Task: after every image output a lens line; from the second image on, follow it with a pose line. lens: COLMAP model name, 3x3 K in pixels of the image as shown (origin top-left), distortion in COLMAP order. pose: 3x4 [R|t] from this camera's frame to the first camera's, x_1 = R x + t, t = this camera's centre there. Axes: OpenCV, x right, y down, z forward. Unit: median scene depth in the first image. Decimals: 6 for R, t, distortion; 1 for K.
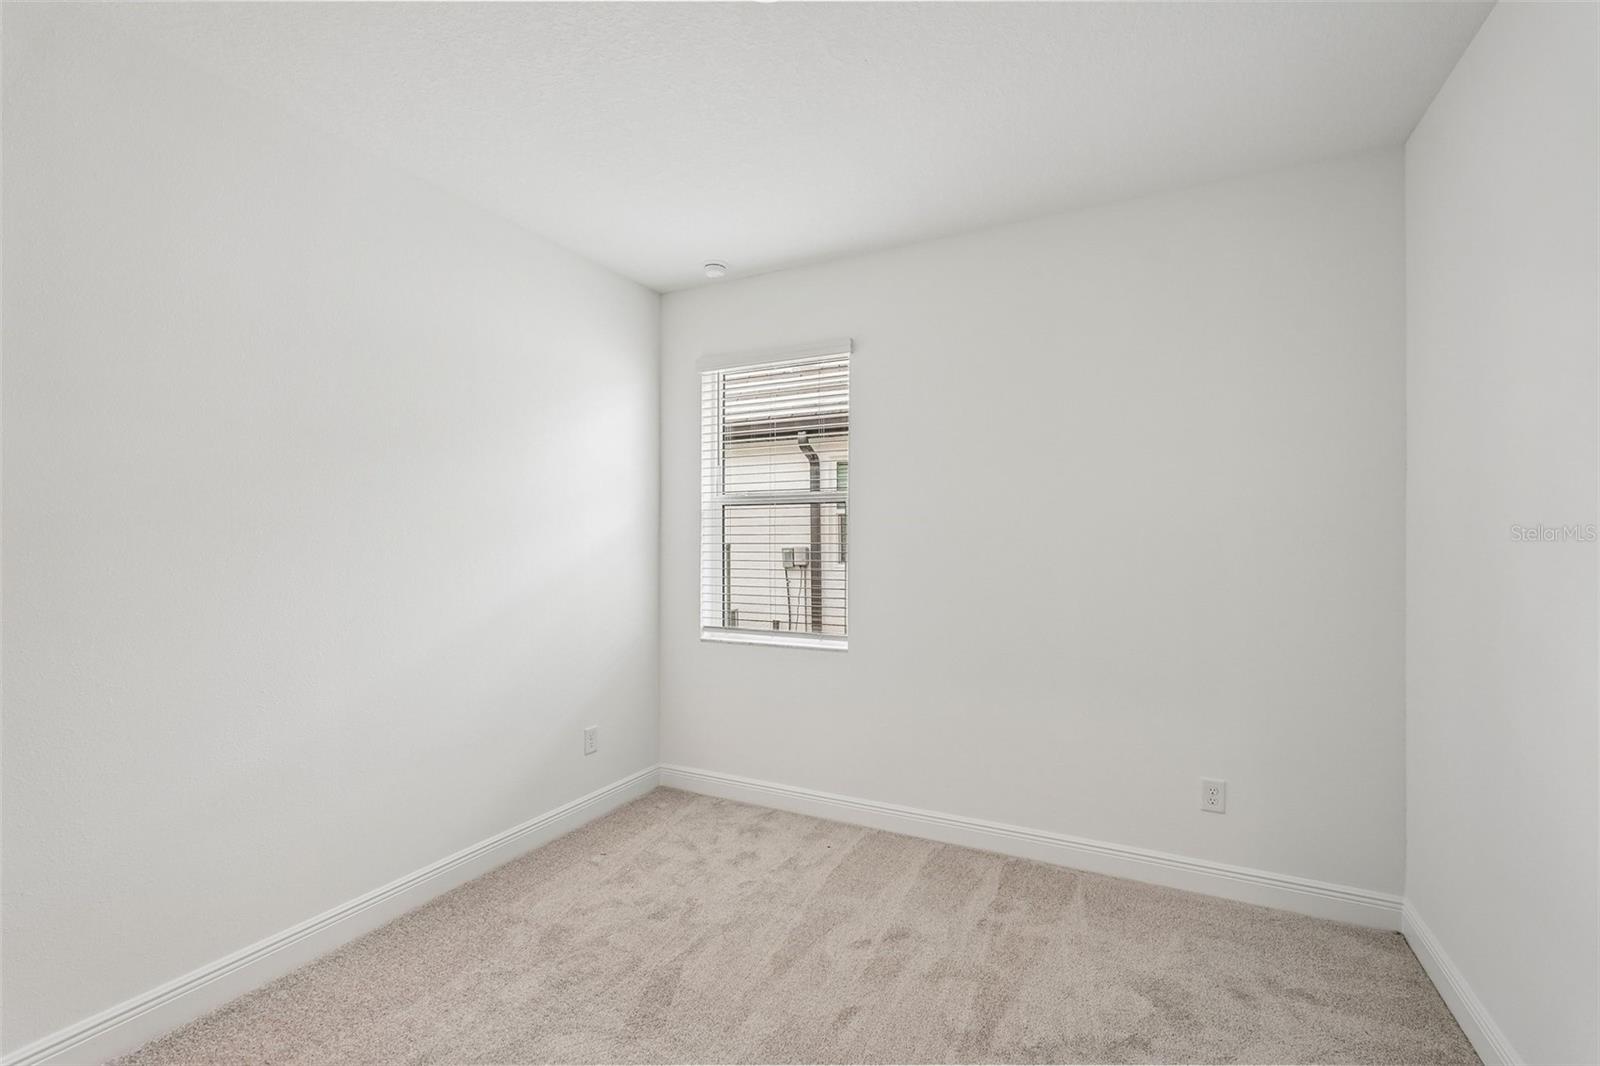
lens RADIAL K [[700.6, 0, 802.0], [0, 700.6, 542.7], [0, 0, 1]] dist [-0.002176, 0.004656]
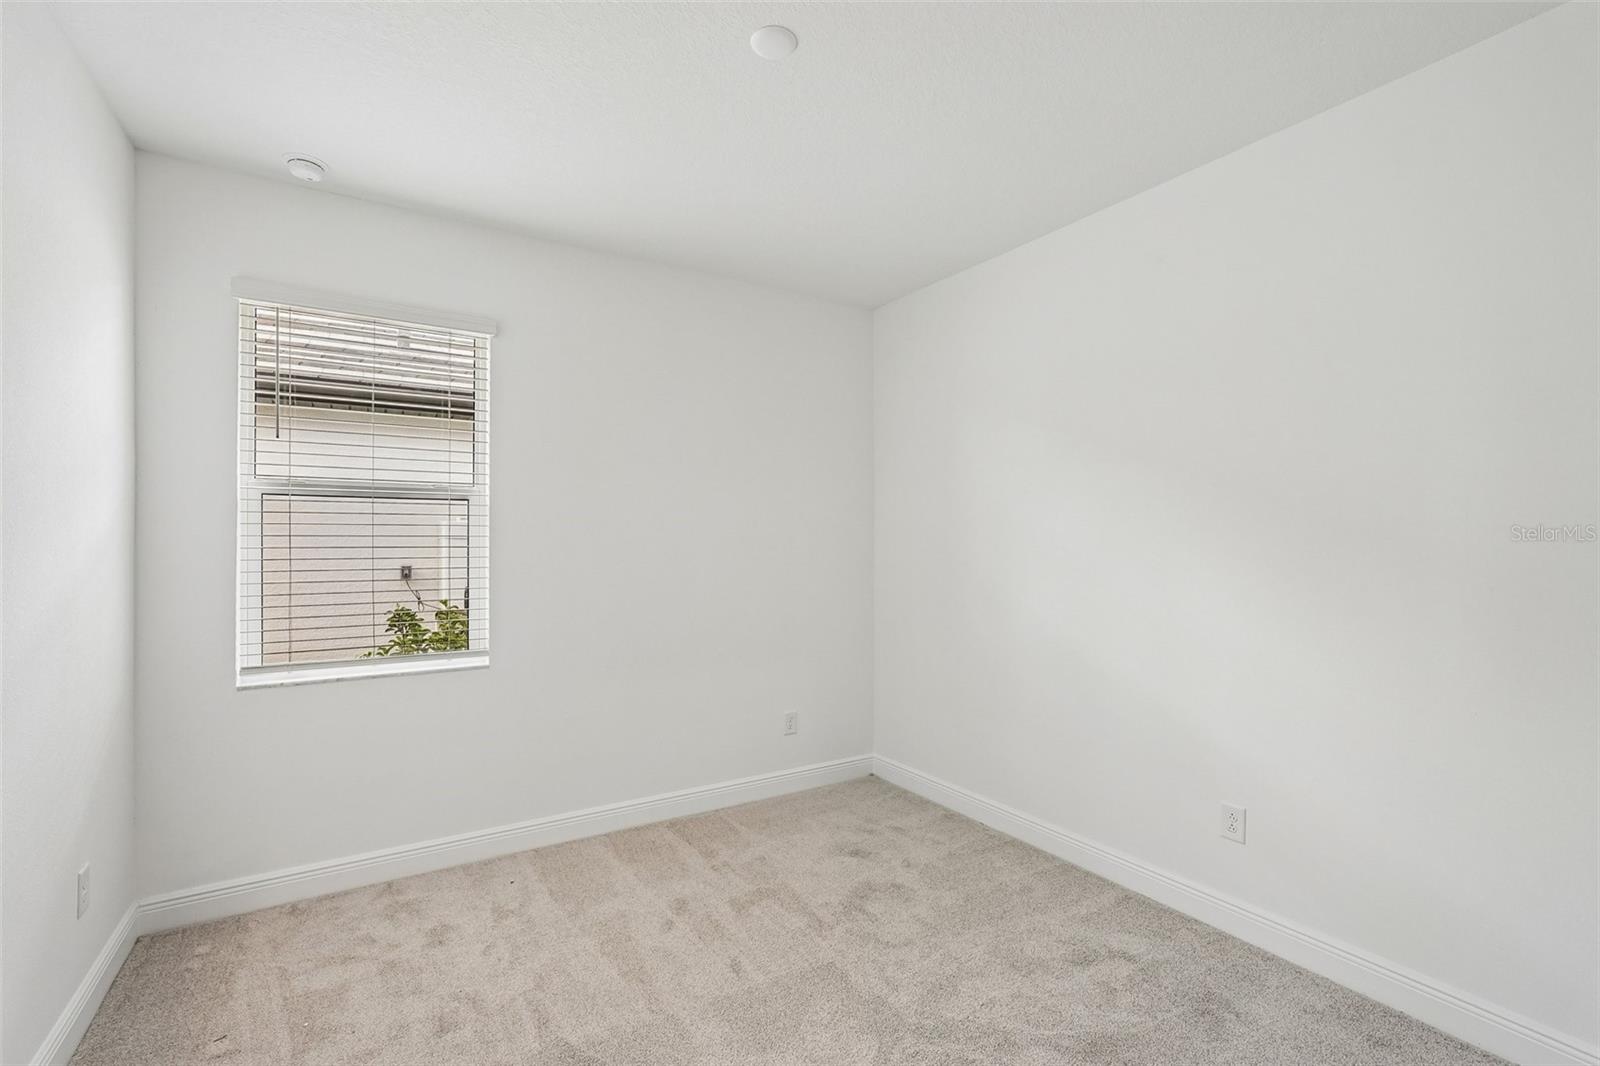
lens RADIAL K [[700.6, 0, 802.0], [0, 700.6, 542.7], [0, 0, 1]] dist [-0.002176, 0.004656]
pose [[0.516370, 0.000564, 0.856365, -0.548602], [0.000920, 0.999999, -0.001213, -0.003068], [-0.856365, 0.001414, 0.516369, 0.214073]]
